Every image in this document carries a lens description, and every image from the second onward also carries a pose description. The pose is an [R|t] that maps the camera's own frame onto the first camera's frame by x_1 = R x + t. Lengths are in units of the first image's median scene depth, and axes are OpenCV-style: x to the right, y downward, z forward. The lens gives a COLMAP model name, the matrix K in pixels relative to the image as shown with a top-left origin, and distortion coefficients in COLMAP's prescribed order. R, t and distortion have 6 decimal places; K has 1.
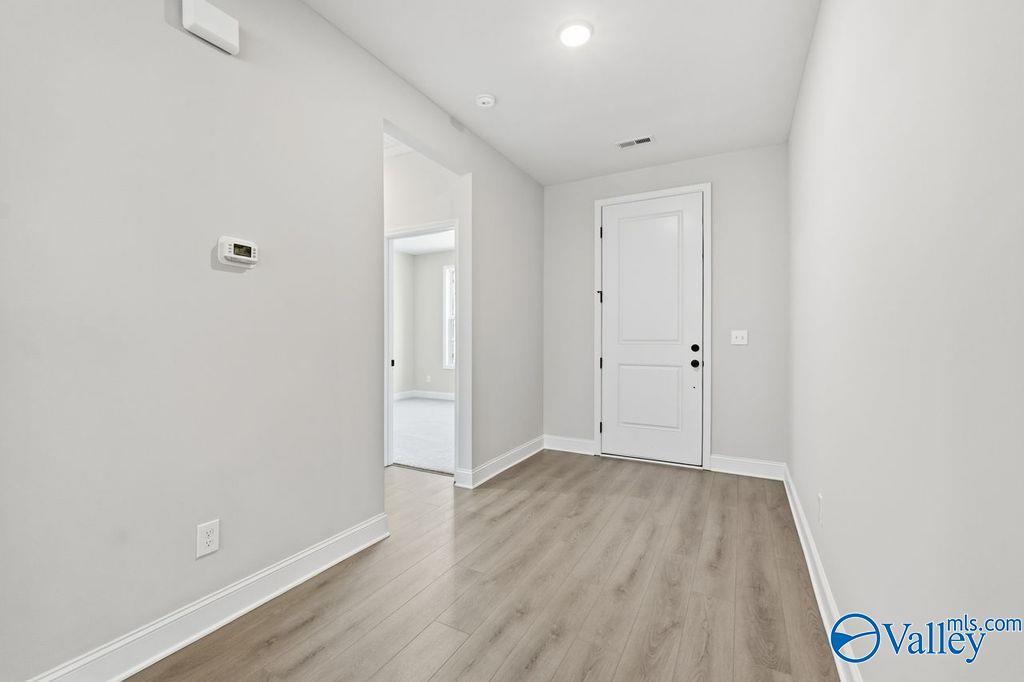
lens RADIAL K [[442.3, 0, 507.4], [0, 442.3, 342.9], [0, 0, 1]] dist [-0.002379, -0.000089]
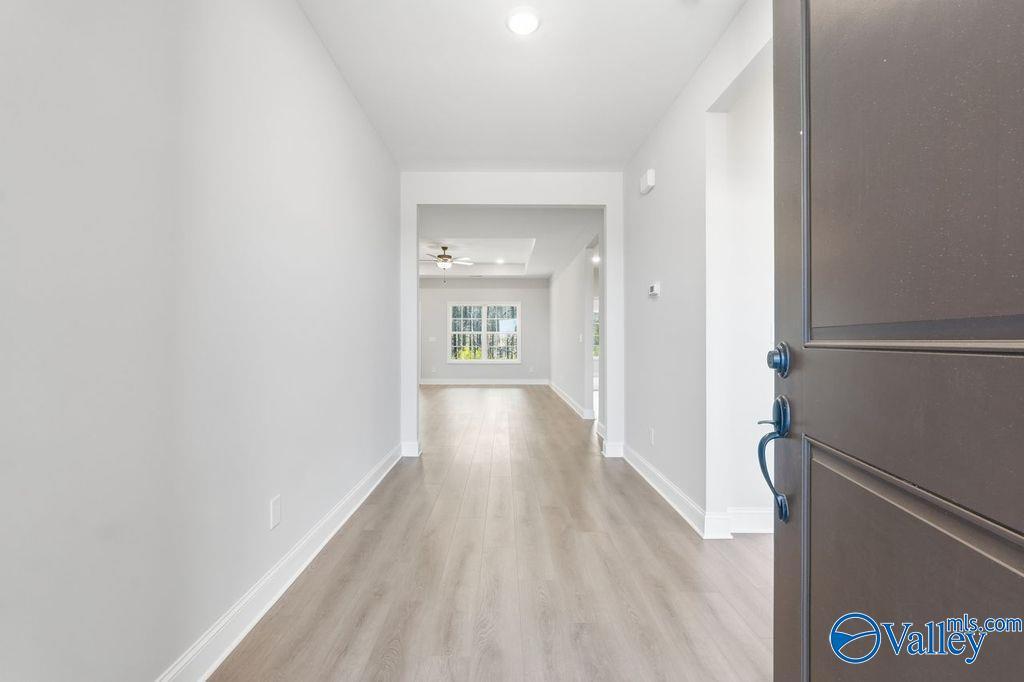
lens RADIAL K [[442.3, 0, 507.4], [0, 442.3, 342.9], [0, 0, 1]] dist [-0.002379, -0.000089]
pose [[-0.879375, -0.001768, -0.476127, 0.595259], [-0.005483, 0.999964, 0.006414, 0.002345], [0.476099, 0.008251, -0.879353, 1.702331]]
